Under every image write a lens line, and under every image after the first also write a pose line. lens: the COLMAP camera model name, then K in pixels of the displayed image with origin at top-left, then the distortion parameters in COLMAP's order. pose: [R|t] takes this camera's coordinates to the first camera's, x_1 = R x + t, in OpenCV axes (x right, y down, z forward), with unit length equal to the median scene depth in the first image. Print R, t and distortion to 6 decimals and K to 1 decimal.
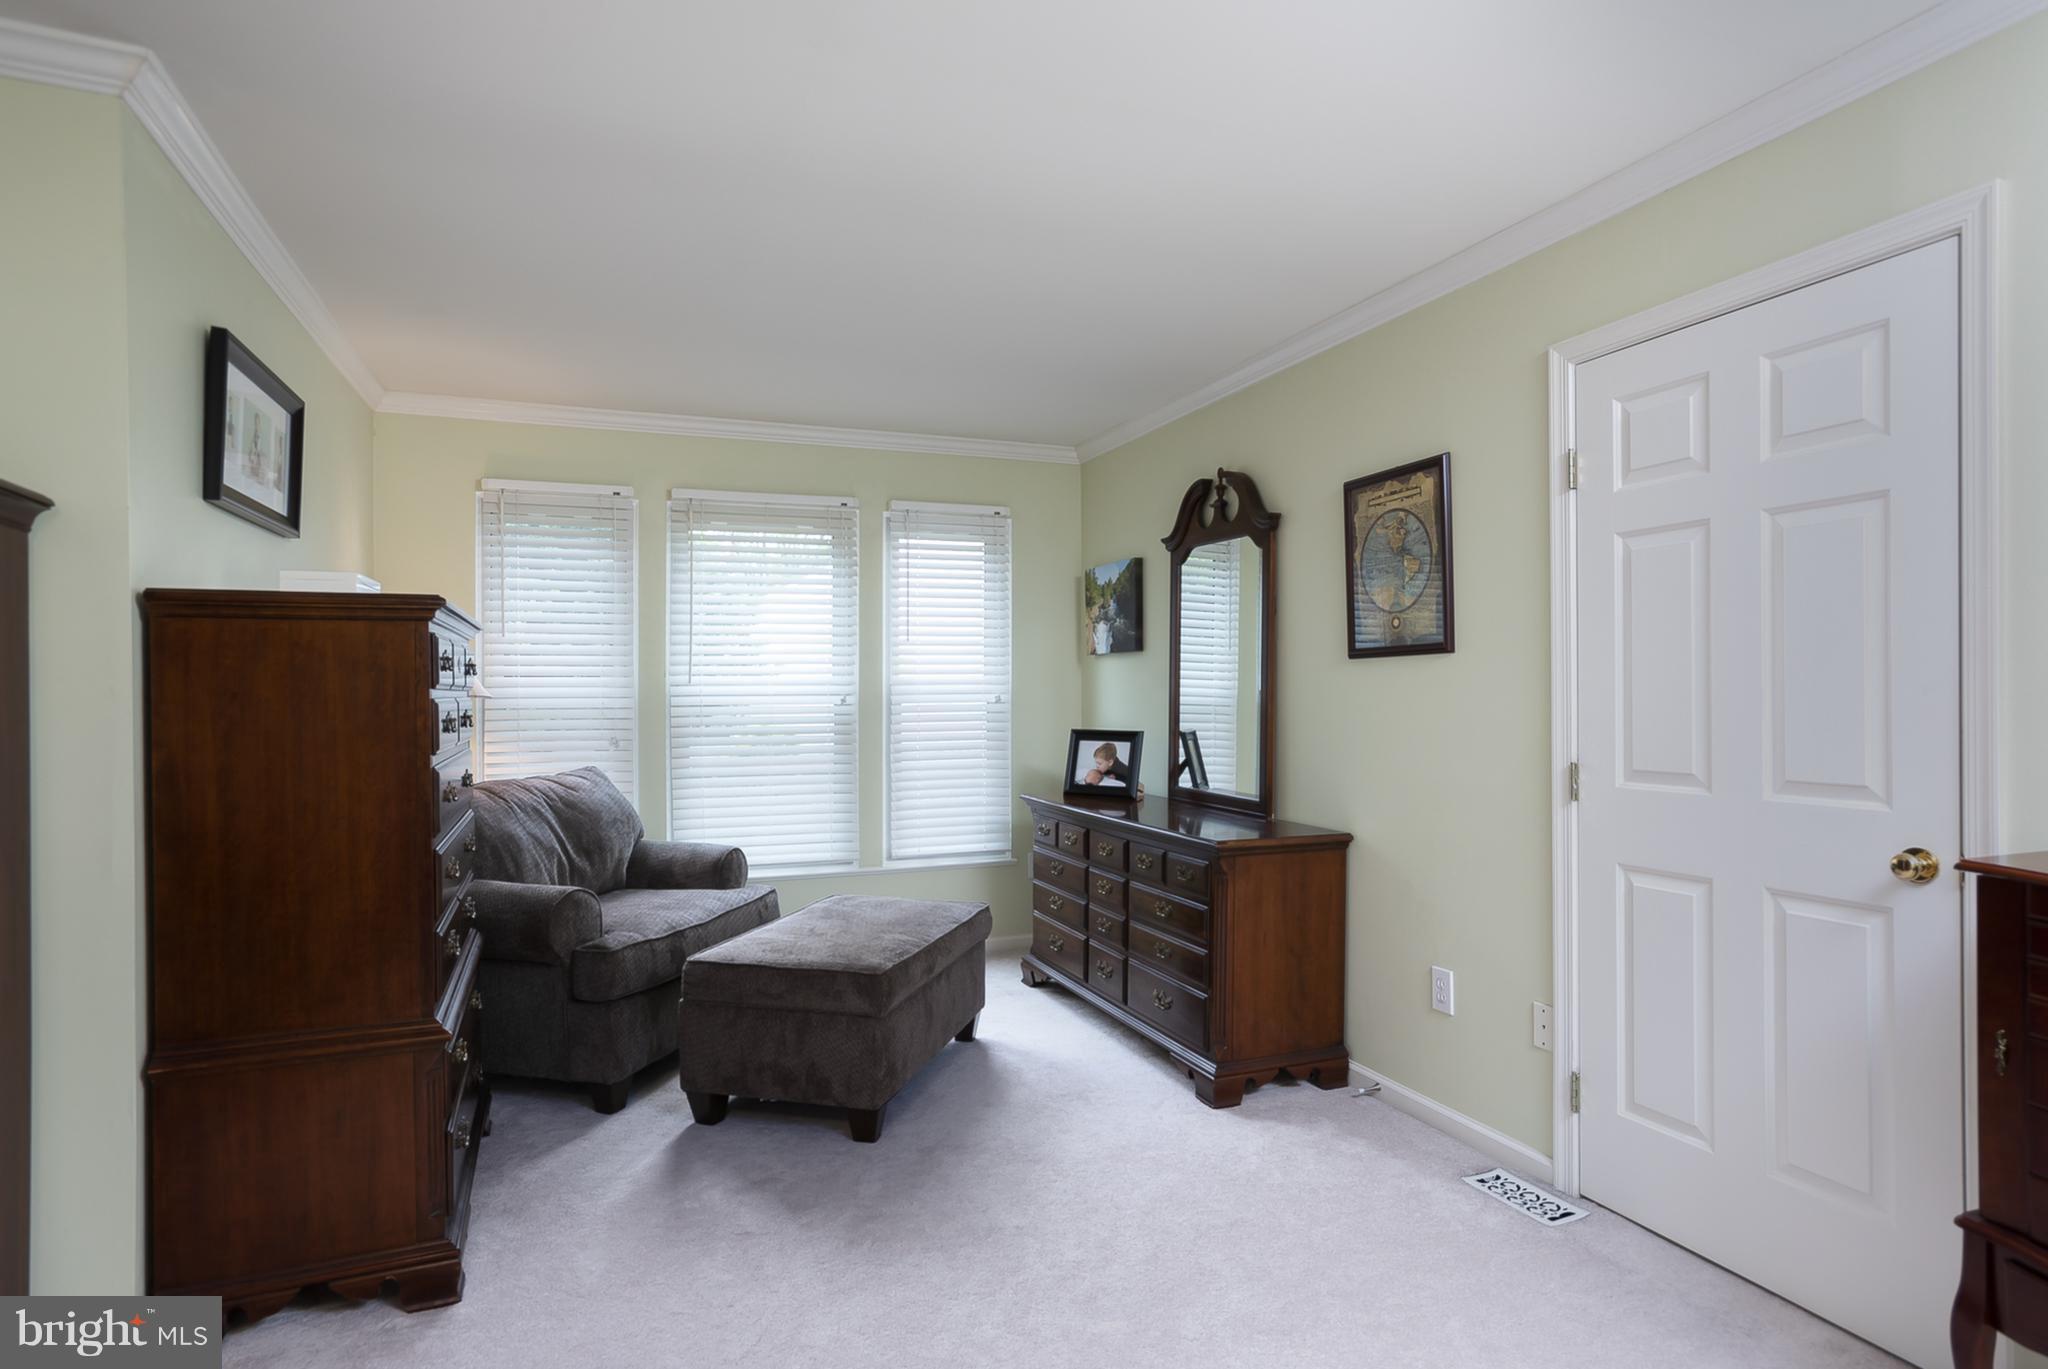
lens RADIAL K [[1108.9, 0, 1027.6], [0, 1108.9, 690.0], [0, 0, 1]] dist [-0.004583, 0.002086]
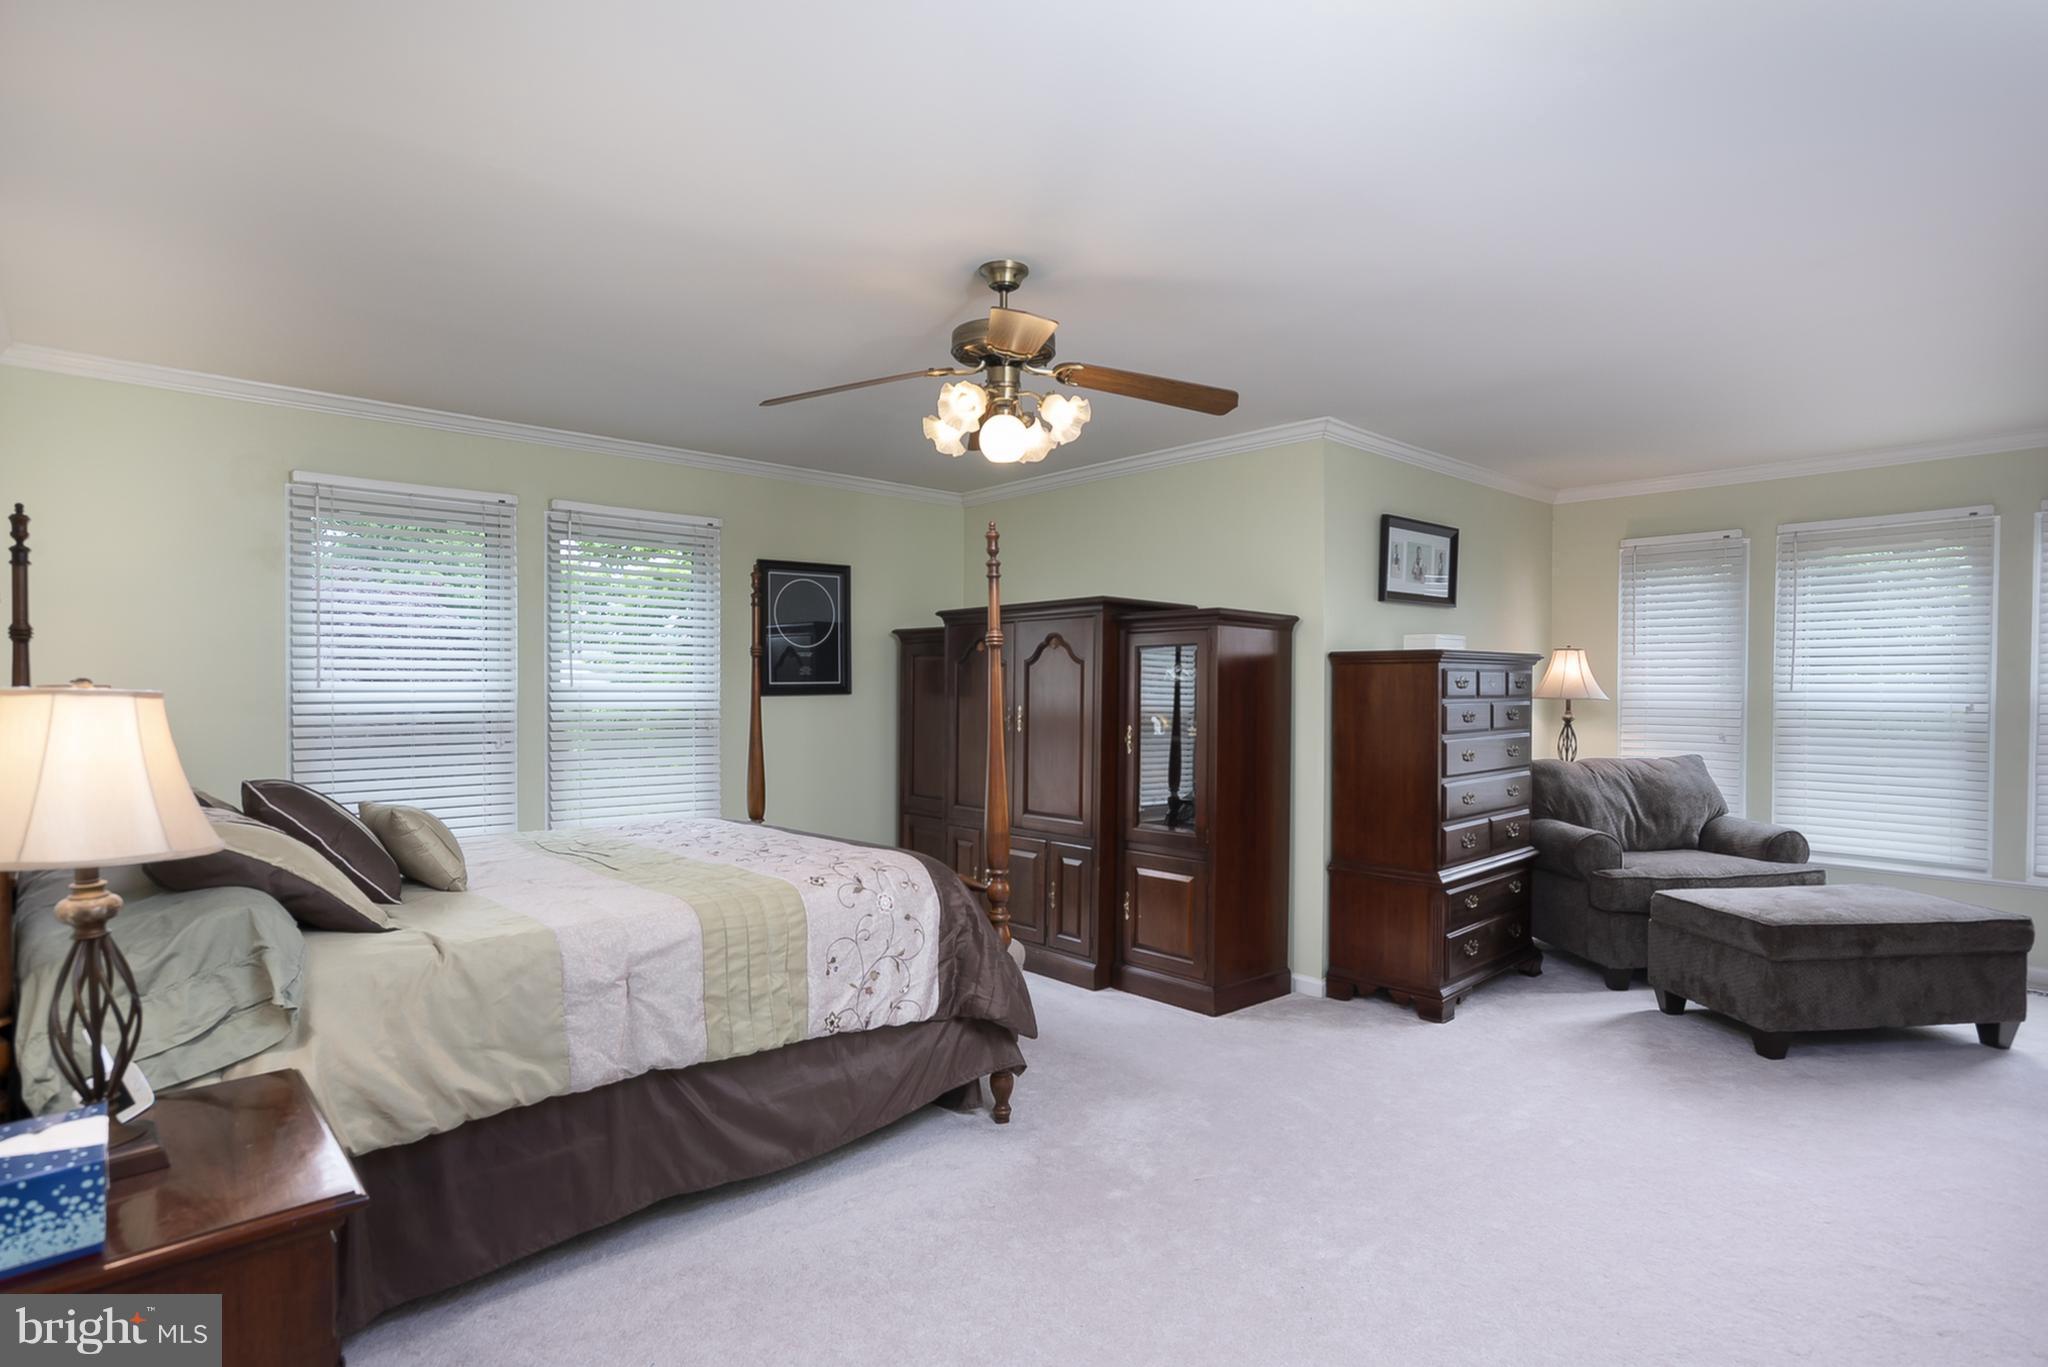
lens RADIAL K [[1041.0, 0, 1023.9], [0, 1041.0, 686.8], [0, 0, 1]] dist [0.001469, 0.000316]
pose [[0.350216, 0.005775, -0.936651, 0.628519], [-0.000027, 0.999981, 0.006155, -0.023527], [0.936669, -0.002131, 0.350209, -0.203170]]
